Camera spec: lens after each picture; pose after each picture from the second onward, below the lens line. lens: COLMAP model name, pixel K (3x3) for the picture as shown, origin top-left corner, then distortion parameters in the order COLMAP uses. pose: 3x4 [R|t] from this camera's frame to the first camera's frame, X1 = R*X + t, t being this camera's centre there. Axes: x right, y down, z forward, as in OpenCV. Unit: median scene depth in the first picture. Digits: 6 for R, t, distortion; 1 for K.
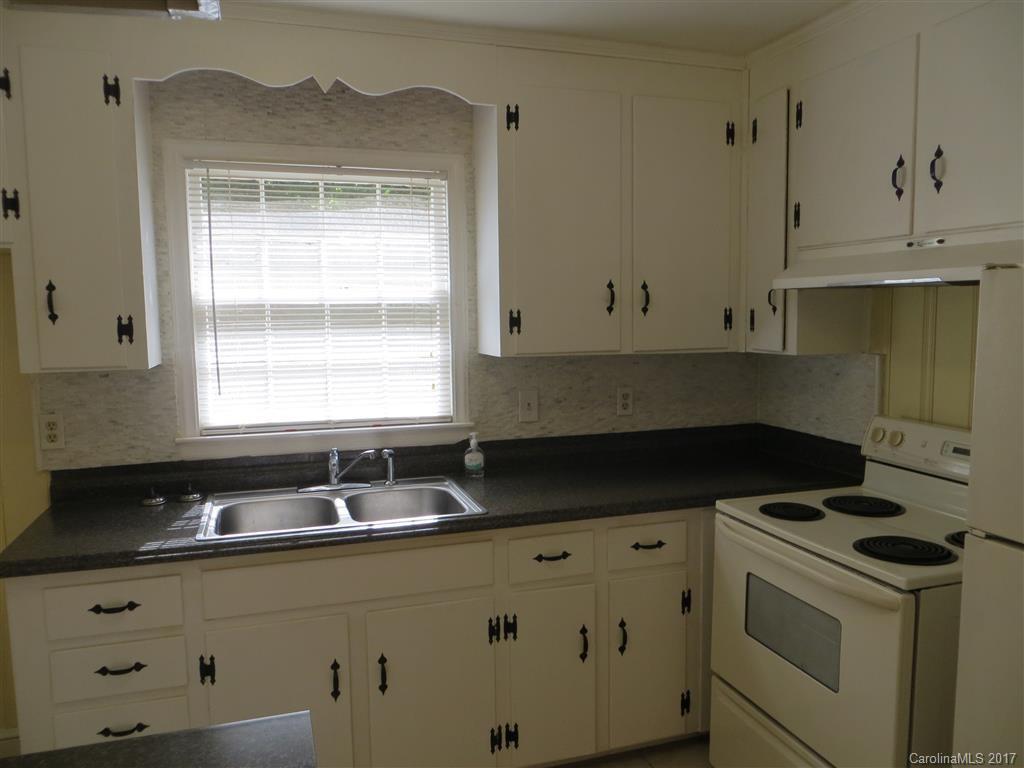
lens RADIAL K [[771.5, 0, 512.0], [0, 771.5, 384.0], [0, 0, 1]] dist [-0.001549, -0.004471]
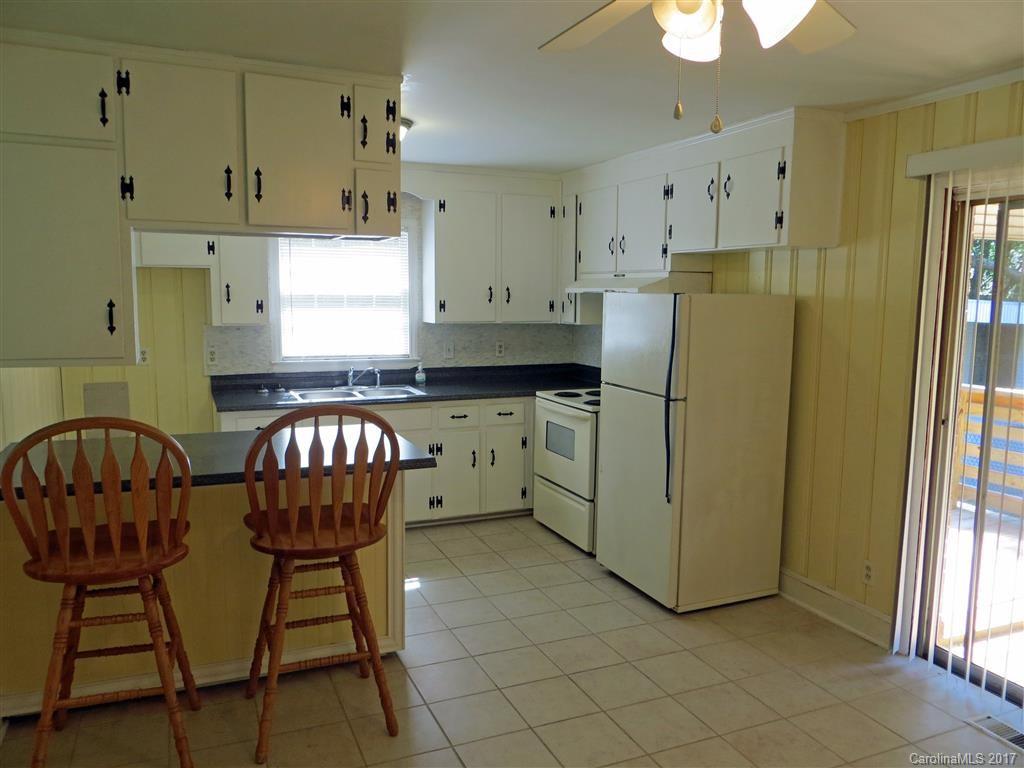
lens RADIAL K [[771.5, 0, 512.0], [0, 771.5, 384.0], [0, 0, 1]] dist [-0.001549, -0.004471]
pose [[0.995101, 0.008168, 0.098522, -0.011876], [-0.010342, 0.999714, 0.021575, 0.077409], [-0.098318, -0.022488, 0.994901, -1.023653]]
